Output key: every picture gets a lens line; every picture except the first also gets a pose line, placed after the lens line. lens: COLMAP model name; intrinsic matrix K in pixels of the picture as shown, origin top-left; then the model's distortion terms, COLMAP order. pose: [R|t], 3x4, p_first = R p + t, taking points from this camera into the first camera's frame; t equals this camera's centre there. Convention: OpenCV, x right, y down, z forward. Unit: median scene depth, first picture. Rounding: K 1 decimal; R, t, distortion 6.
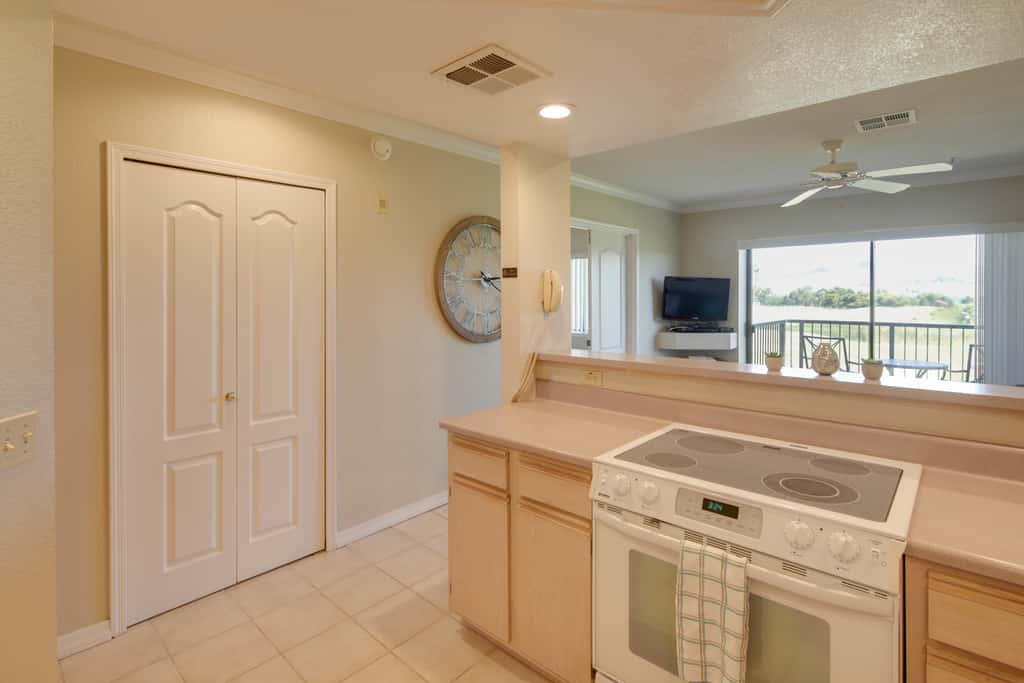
lens RADIAL K [[501.4, 0, 510.4], [0, 501.4, 291.7], [0, 0, 1]] dist [0.011087, -0.000014]
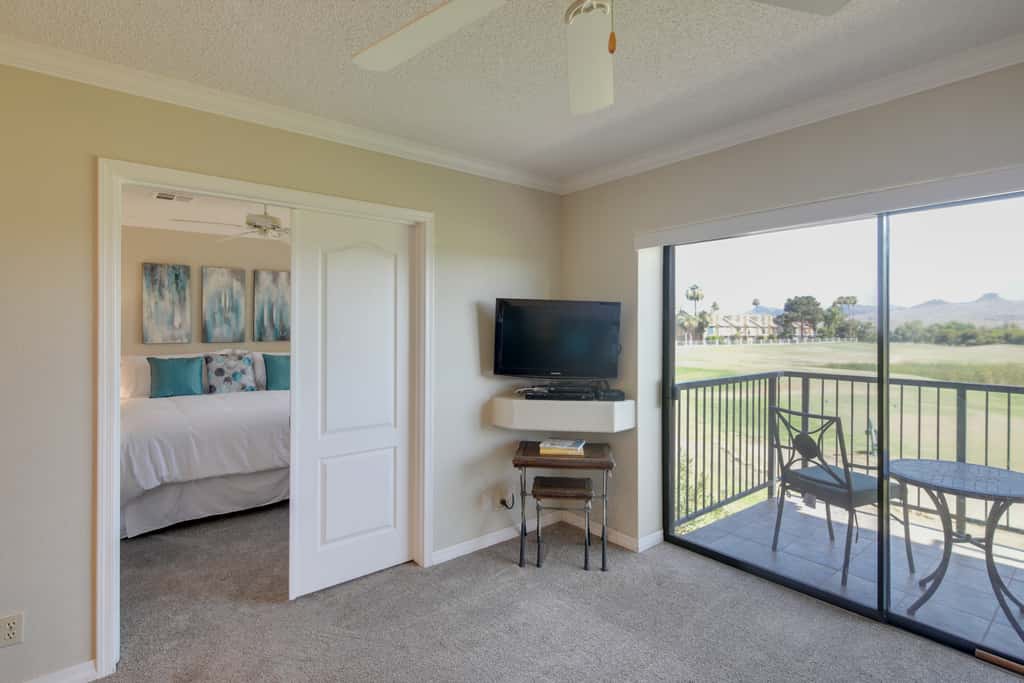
lens RADIAL K [[507.7, 0, 510.3], [0, 507.7, 322.1], [0, 0, 1]] dist [0.003853, -0.000081]
pose [[0.989682, 0.001080, -0.143281, 0.429138], [-0.002141, 0.999971, -0.007253, 0.000279], [0.143269, 0.007485, 0.989656, 0.468649]]
